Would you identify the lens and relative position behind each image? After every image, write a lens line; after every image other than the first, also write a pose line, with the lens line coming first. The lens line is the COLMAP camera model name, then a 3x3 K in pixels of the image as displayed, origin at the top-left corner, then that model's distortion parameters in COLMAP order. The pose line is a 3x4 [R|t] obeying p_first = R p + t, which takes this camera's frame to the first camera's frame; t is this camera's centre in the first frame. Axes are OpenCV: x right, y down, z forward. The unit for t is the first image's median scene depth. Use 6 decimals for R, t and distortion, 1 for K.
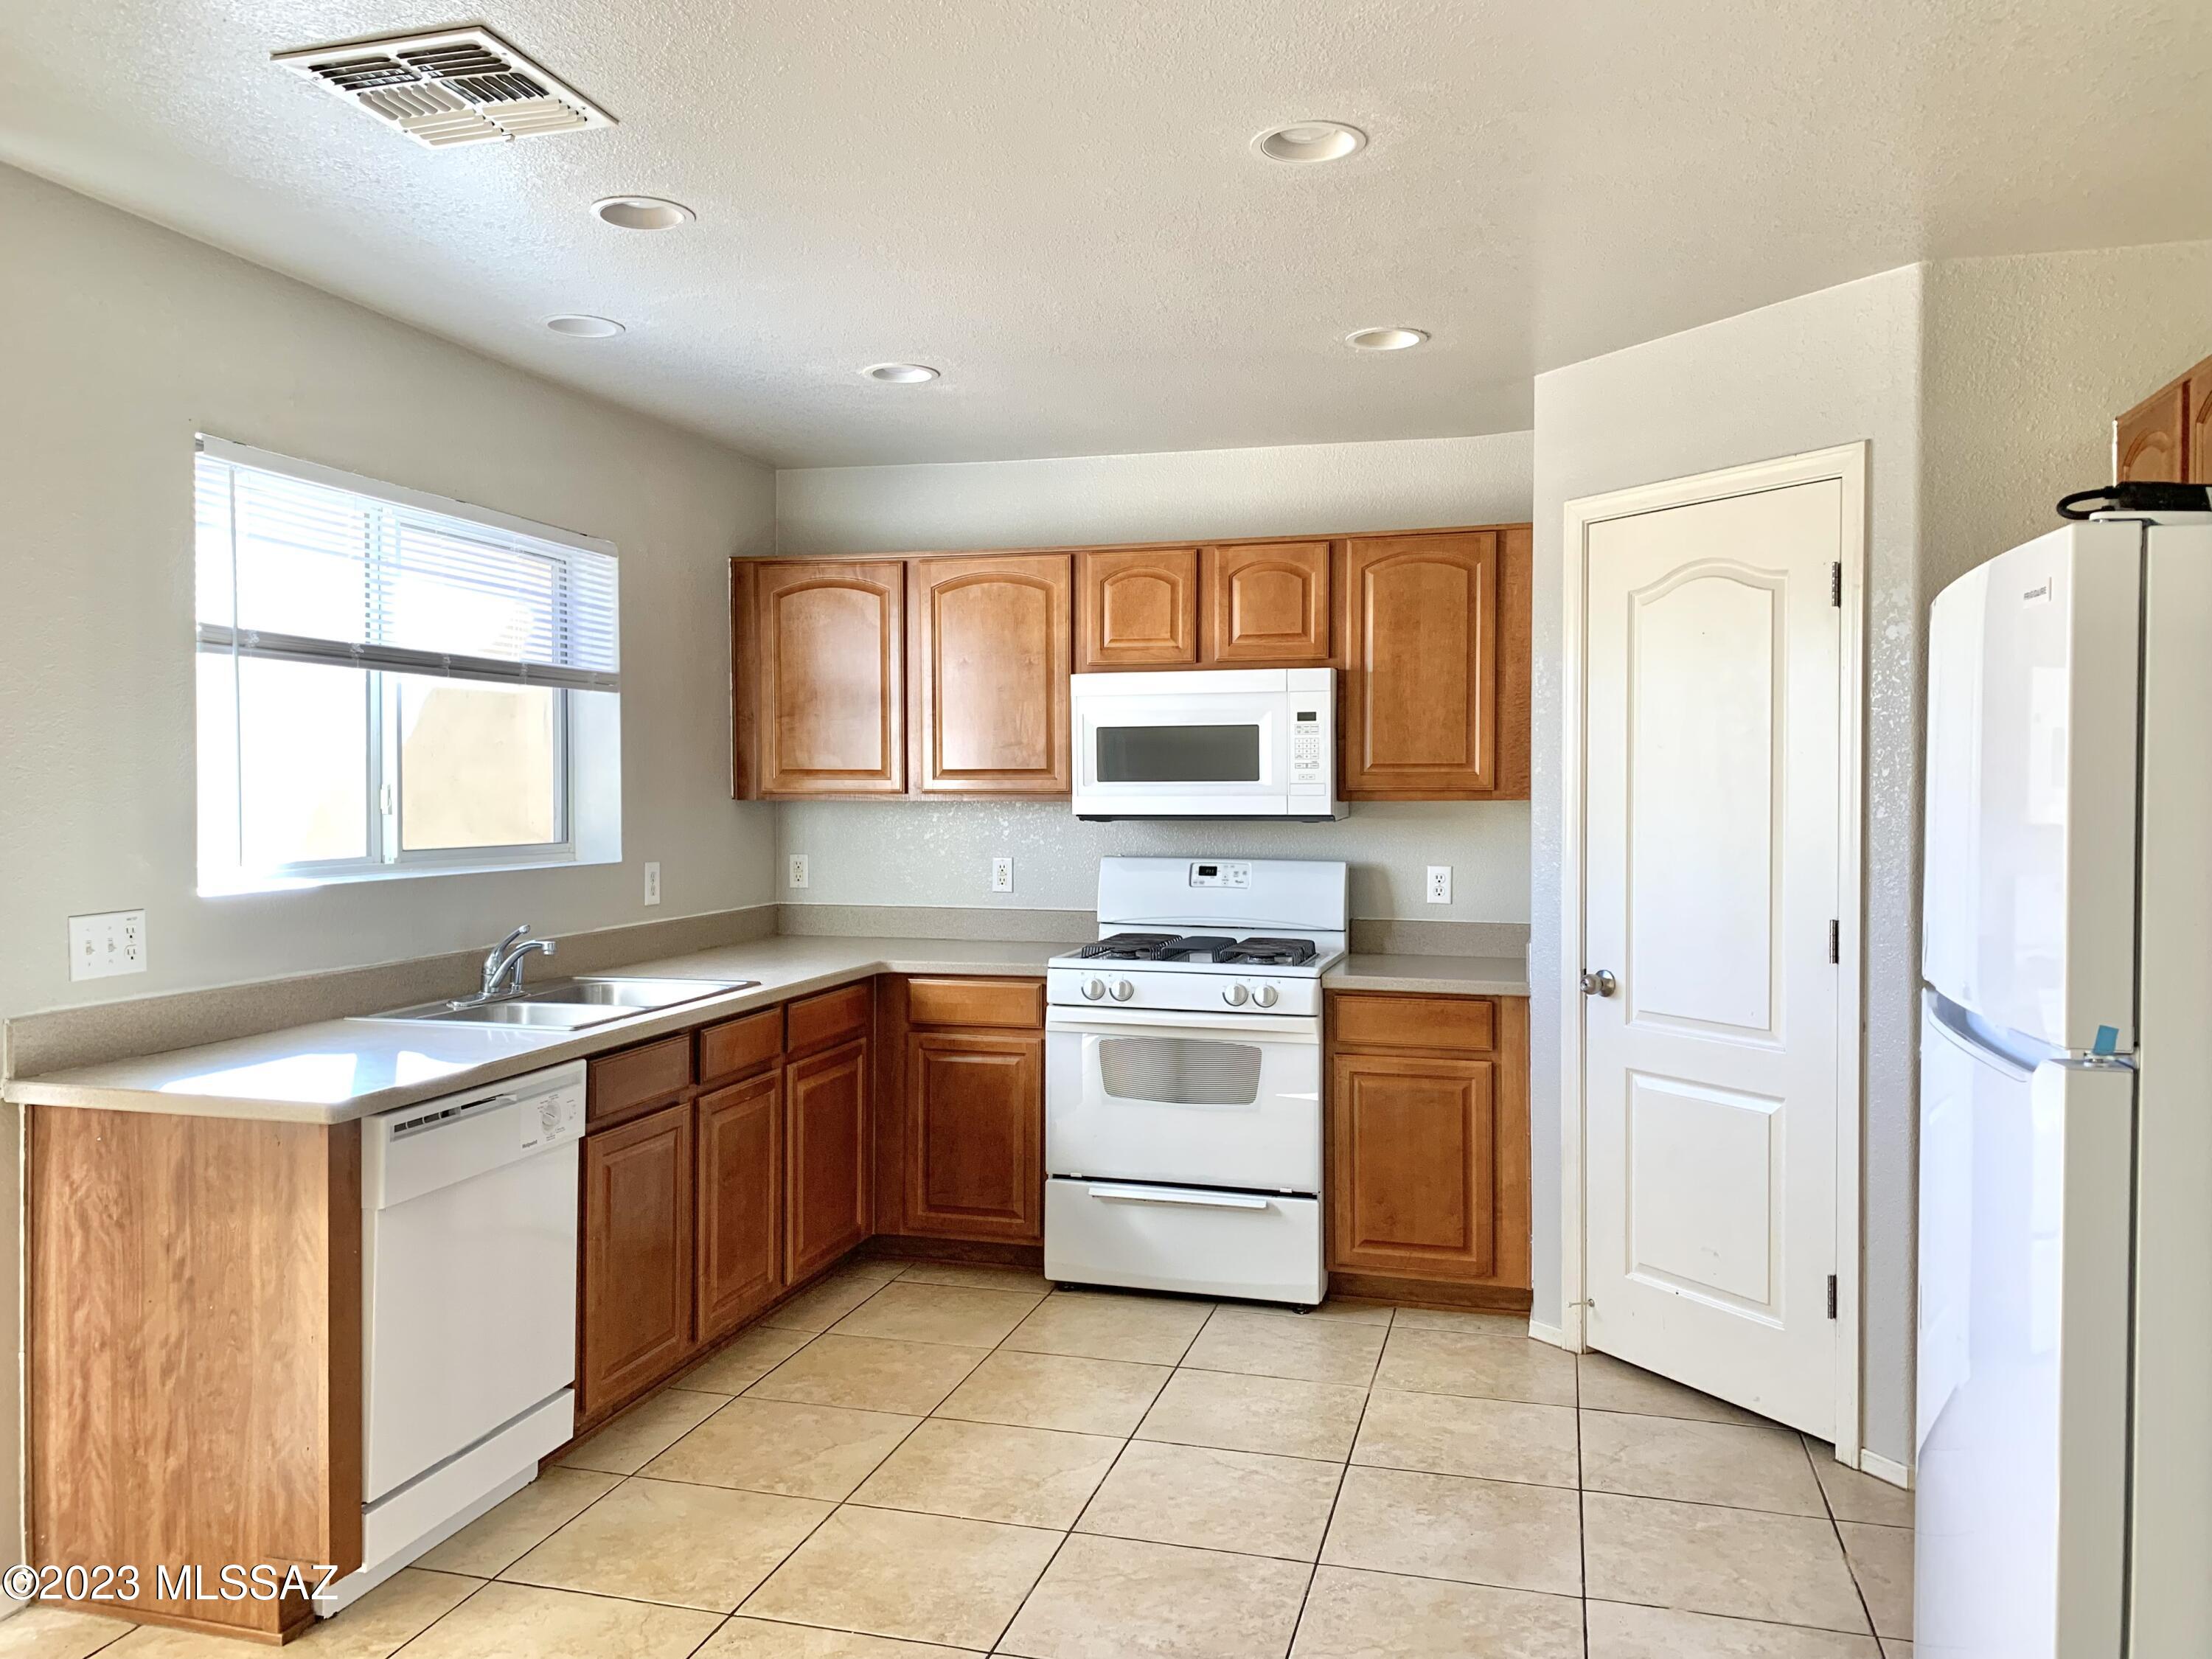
lens RADIAL K [[1695.0, 0, 1065.8], [0, 1695.0, 820.8], [0, 0, 1]] dist [0.041666, -0.045154]
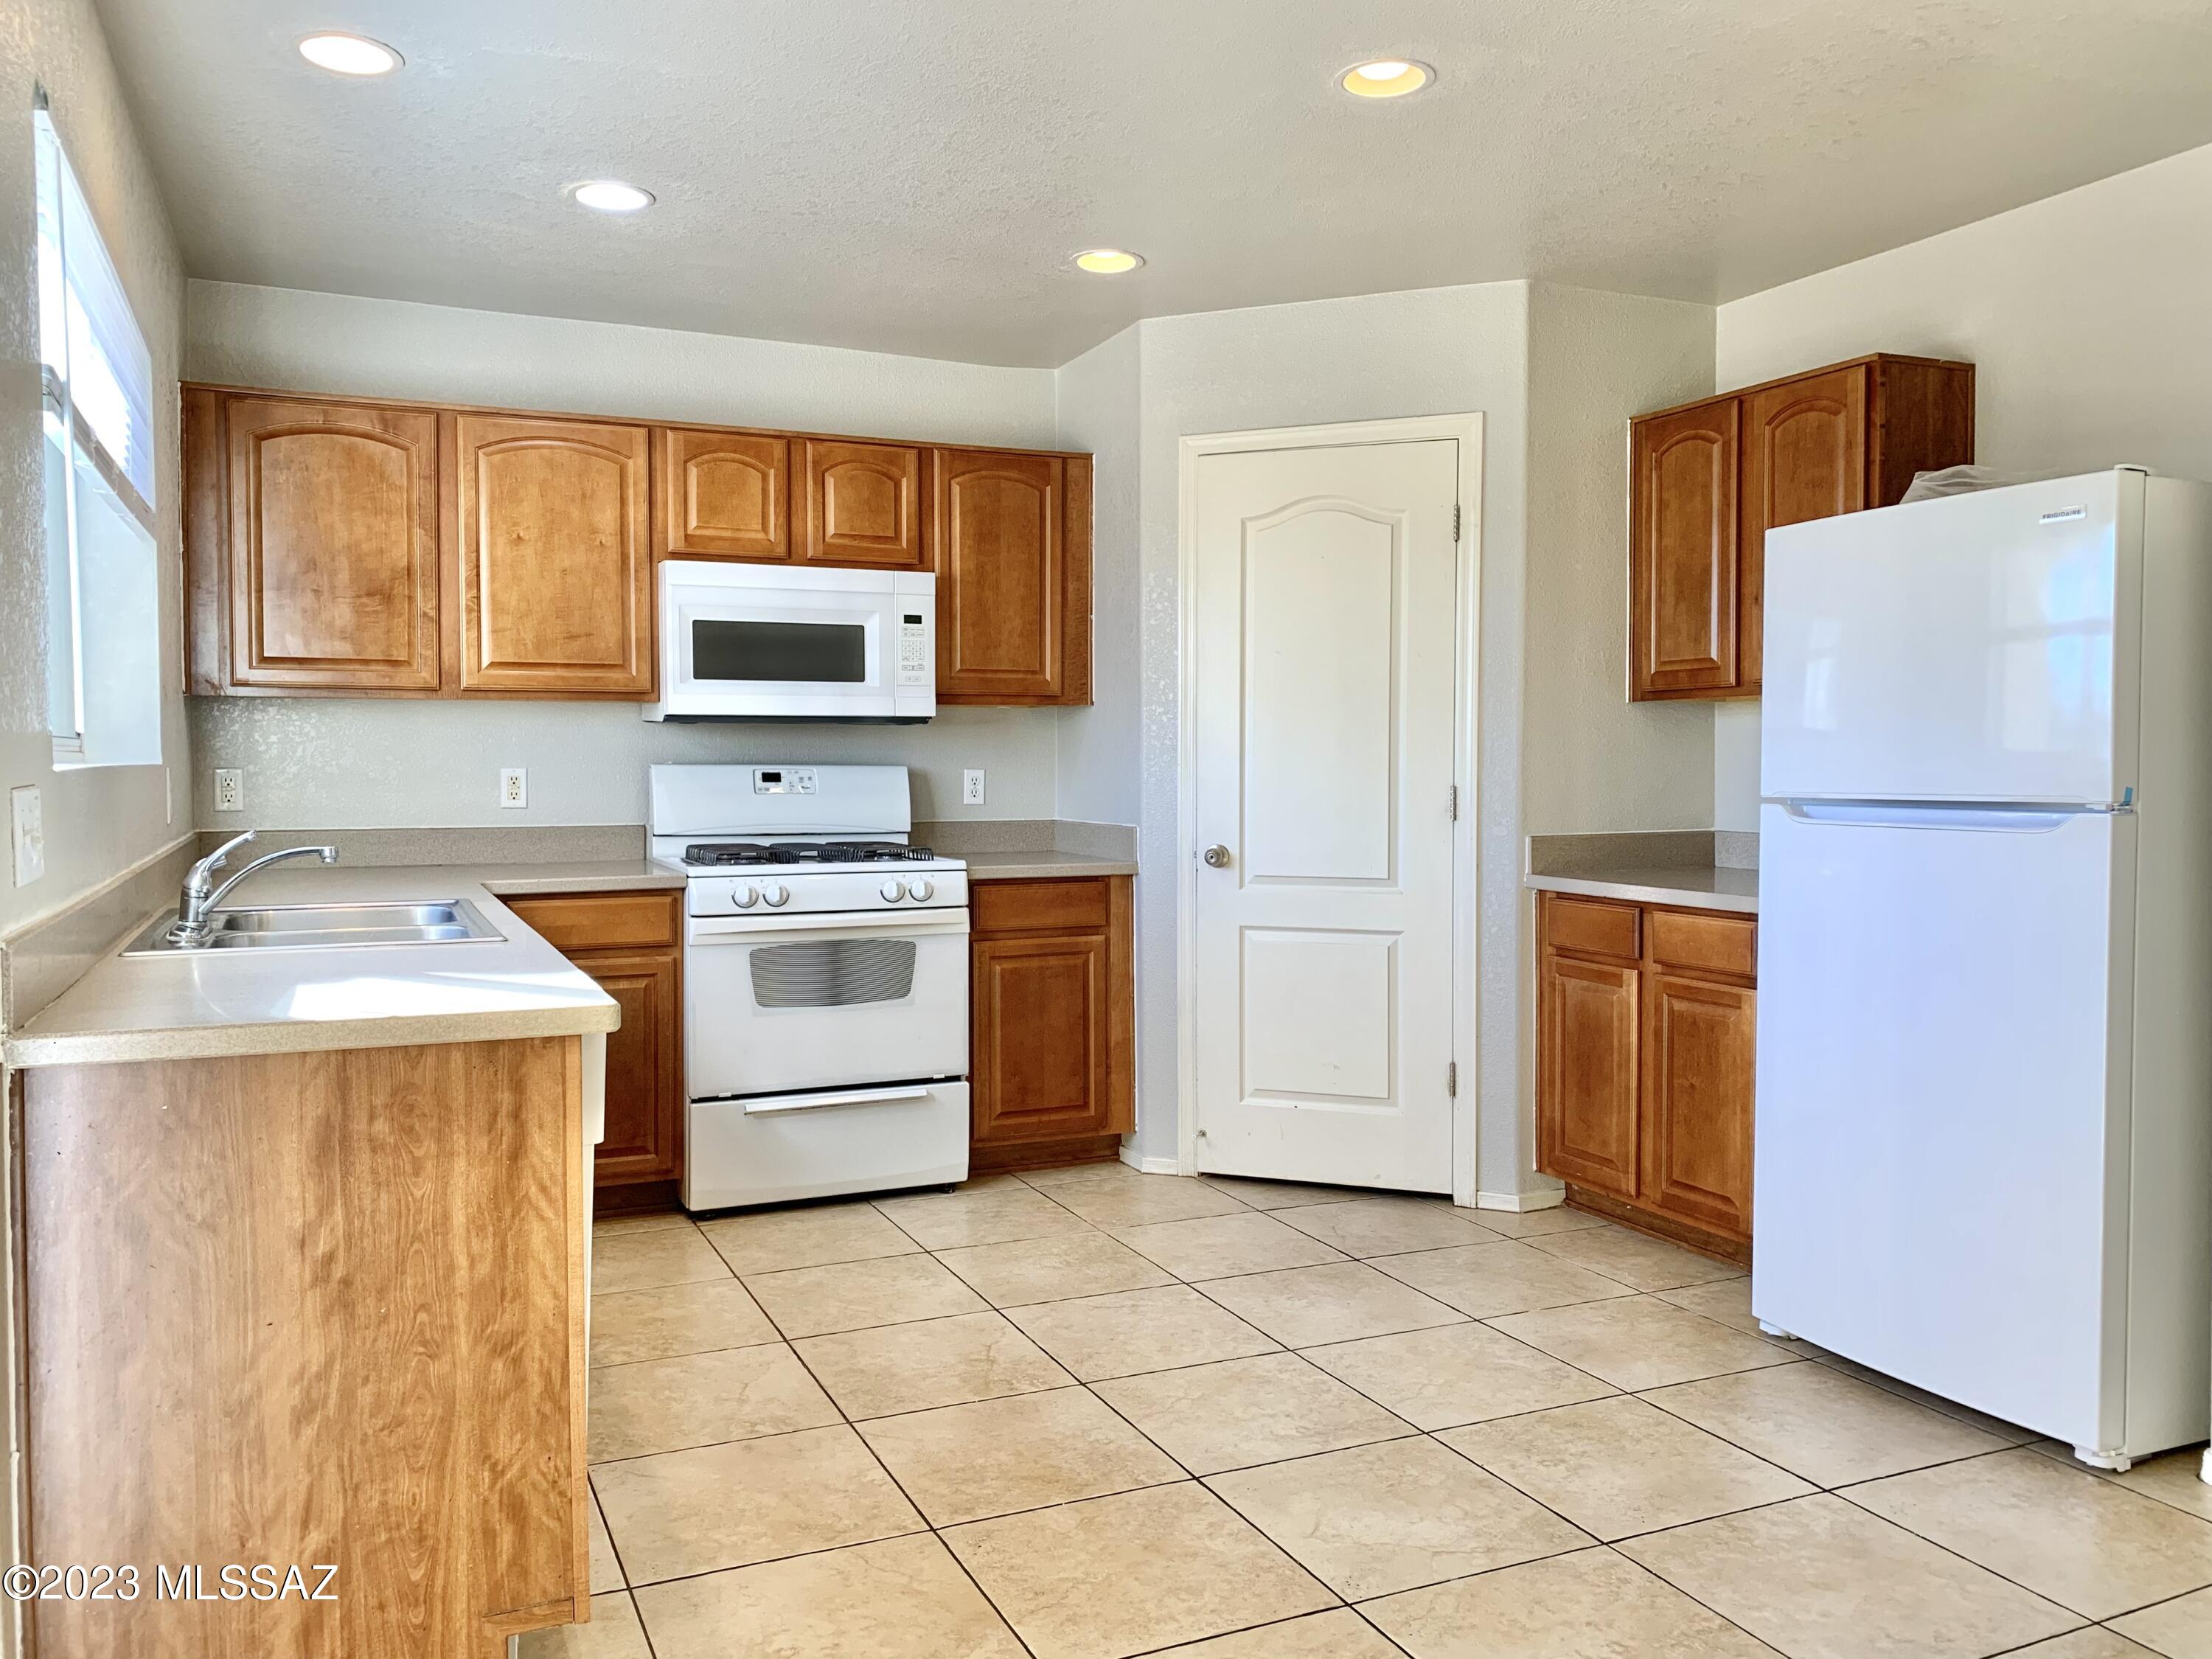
lens RADIAL K [[1695.0, 0, 1070.4], [0, 1695.0, 840.2], [0, 0, 1]] dist [0.041666, -0.045154]
pose [[0.767003, -0.031994, 0.640845, -0.503660], [0.013528, 0.999340, 0.033701, 0.043503], [-0.641501, -0.017180, 0.766930, 0.175478]]
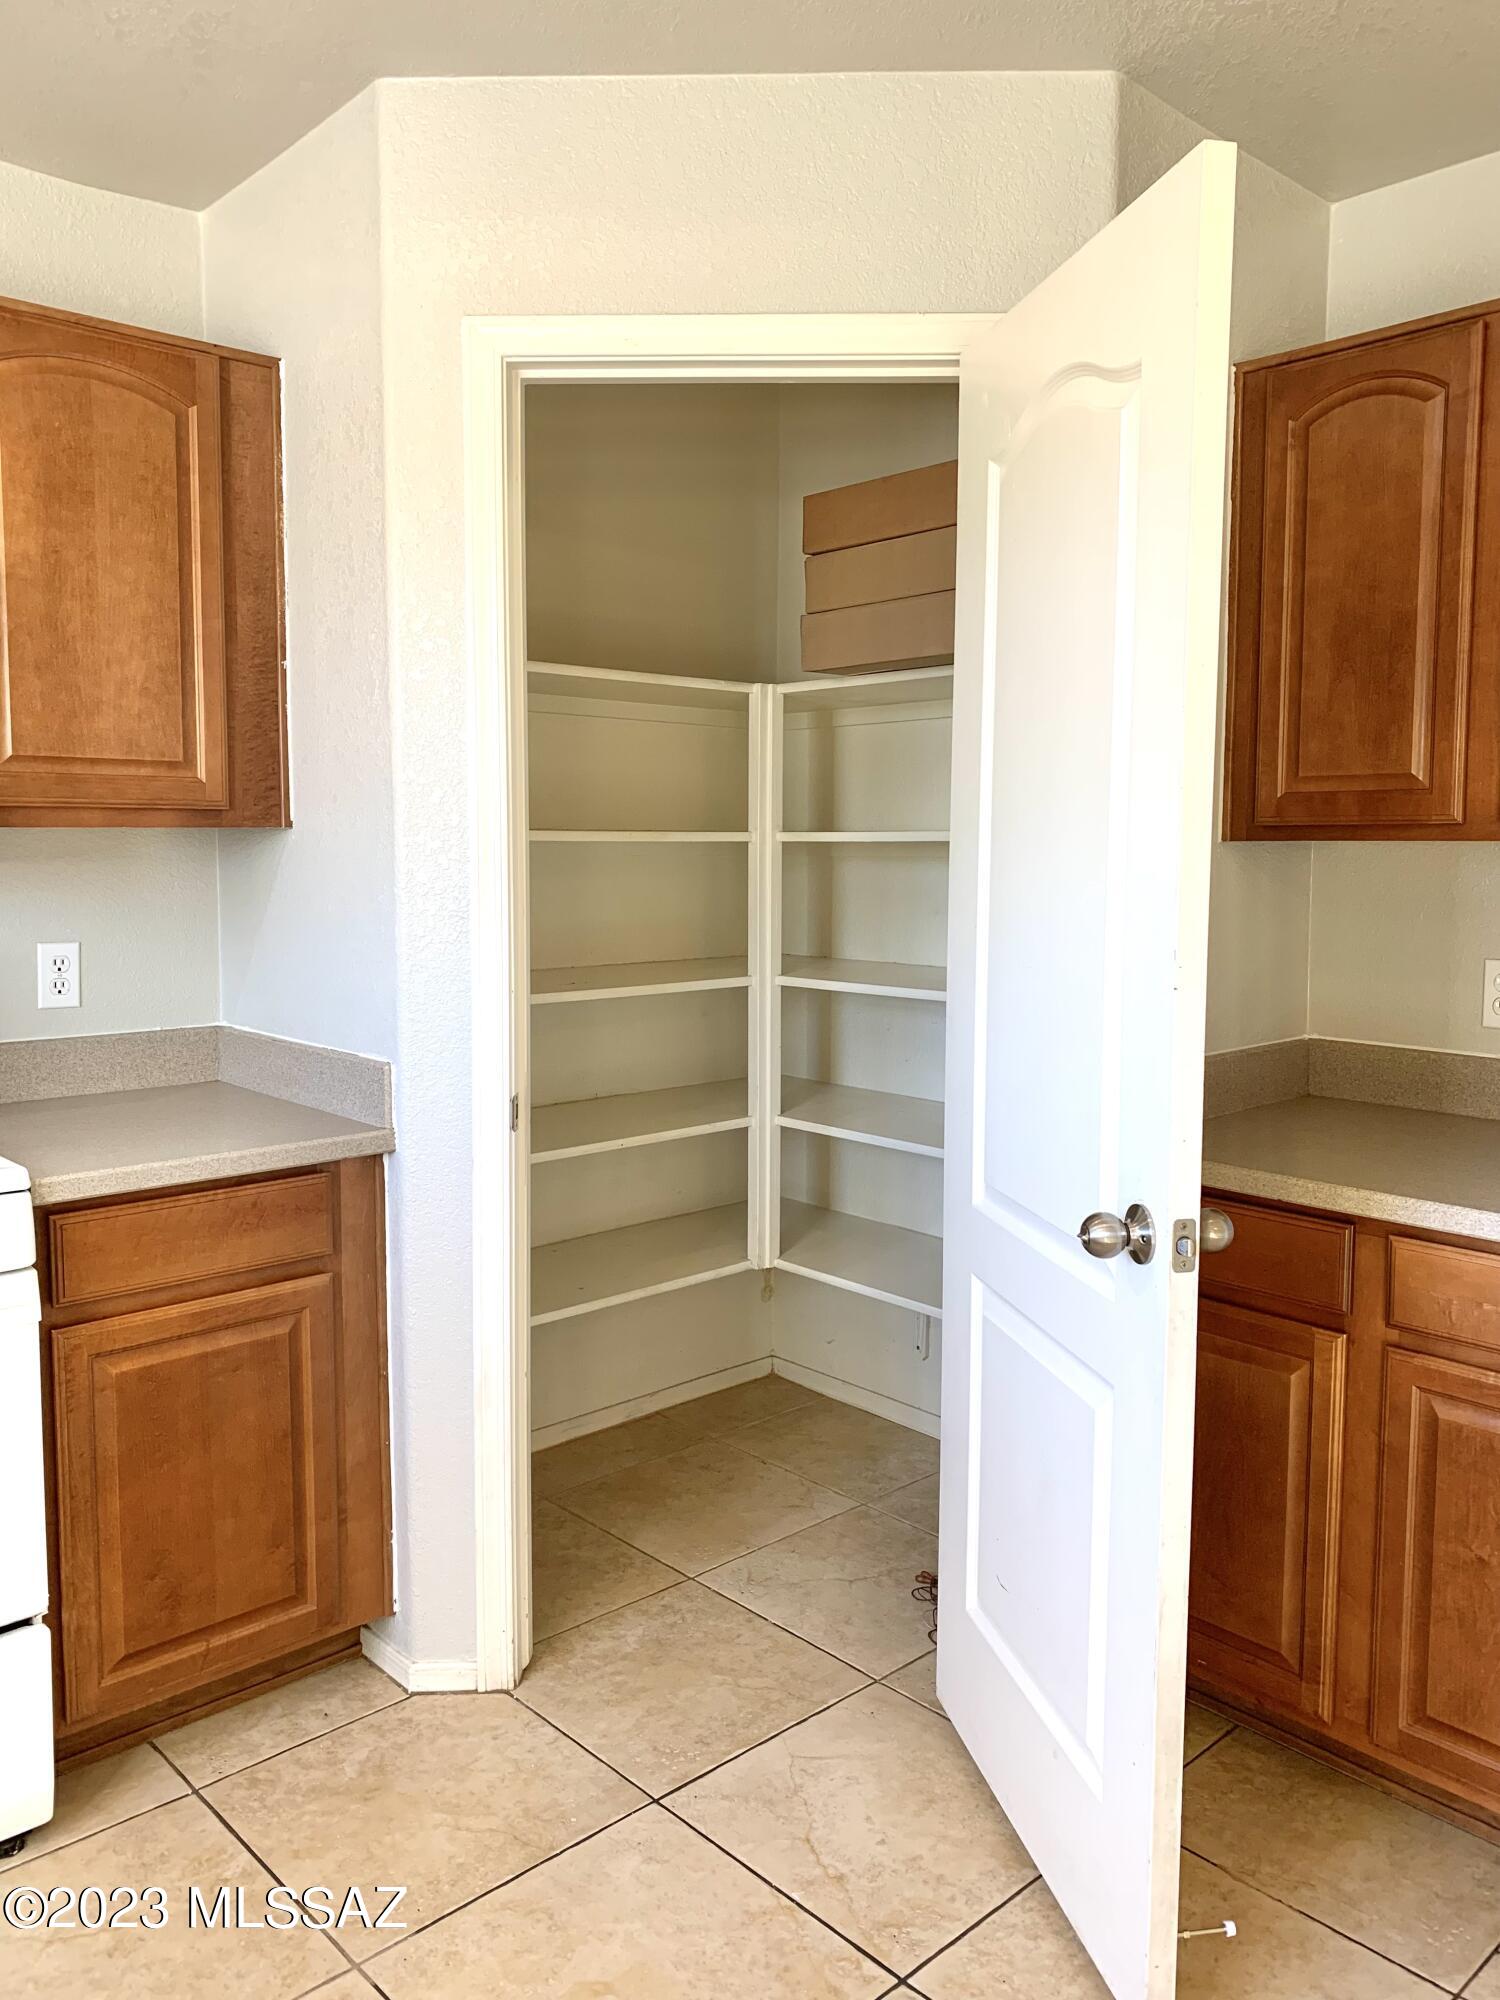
lens RADIAL K [[1532.6, 0, 766.1], [0, 1532.6, 983.0], [0, 0, 1]] dist [0.041666, -0.045154]
pose [[0.504276, -0.076655, 0.860134, -0.132419], [0.010186, 0.996511, 0.082837, -0.000643], [-0.863483, -0.033012, 0.503297, 0.640761]]
